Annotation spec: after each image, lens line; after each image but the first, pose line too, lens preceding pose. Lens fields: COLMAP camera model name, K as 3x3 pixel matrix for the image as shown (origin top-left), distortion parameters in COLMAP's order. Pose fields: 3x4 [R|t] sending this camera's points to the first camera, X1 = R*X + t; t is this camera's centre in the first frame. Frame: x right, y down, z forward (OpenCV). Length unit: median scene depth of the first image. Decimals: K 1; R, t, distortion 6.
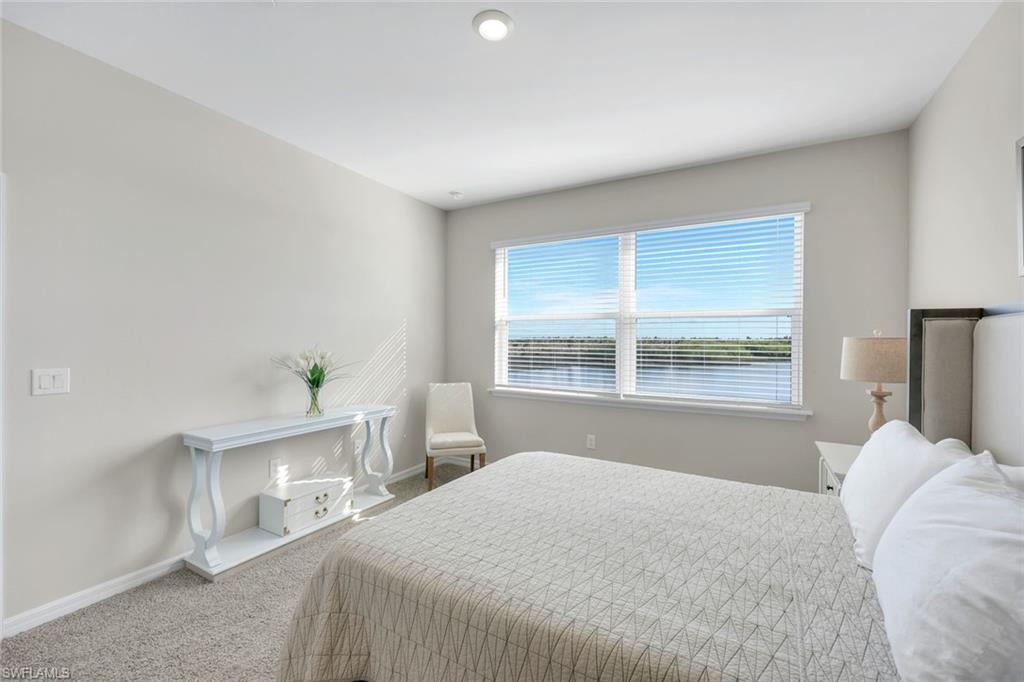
lens RADIAL K [[420.3, 0, 512.0], [0, 420.3, 341.0], [0, 0, 1]] dist [-0.000318, -0.000117]
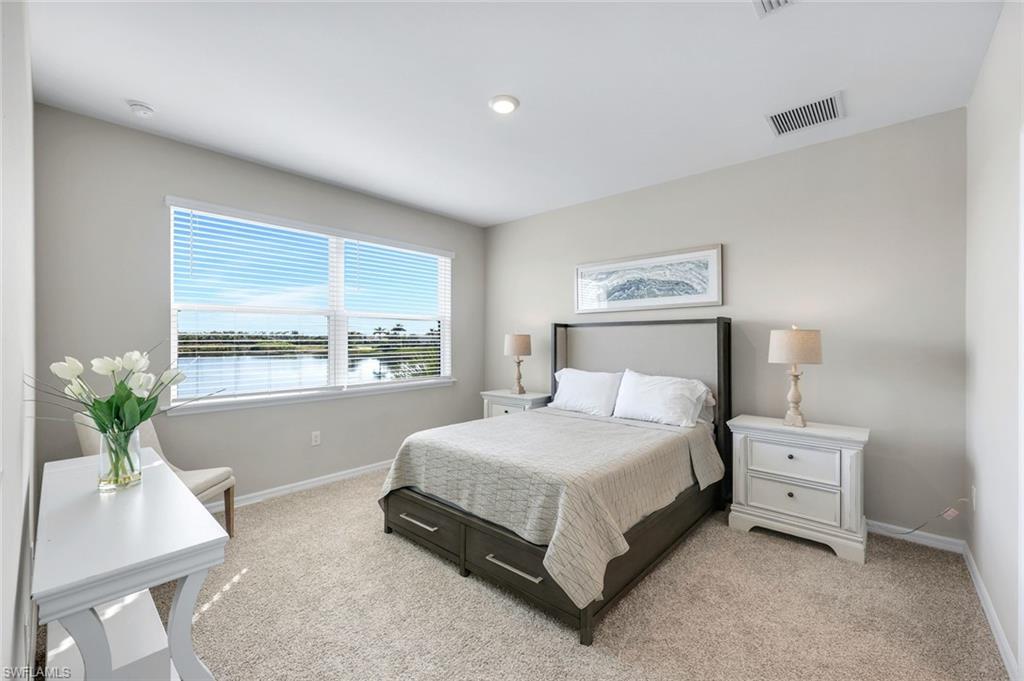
lens RADIAL K [[410.2, 0, 487.7], [0, 410.2, 337.9], [0, 0, 1]] dist [-0.000483, -0.000040]
pose [[0.251497, -0.008496, 0.967821, -0.649349], [0.003311, 0.999963, 0.007918, -0.004854], [-0.967853, 0.001213, 0.251515, 0.358313]]
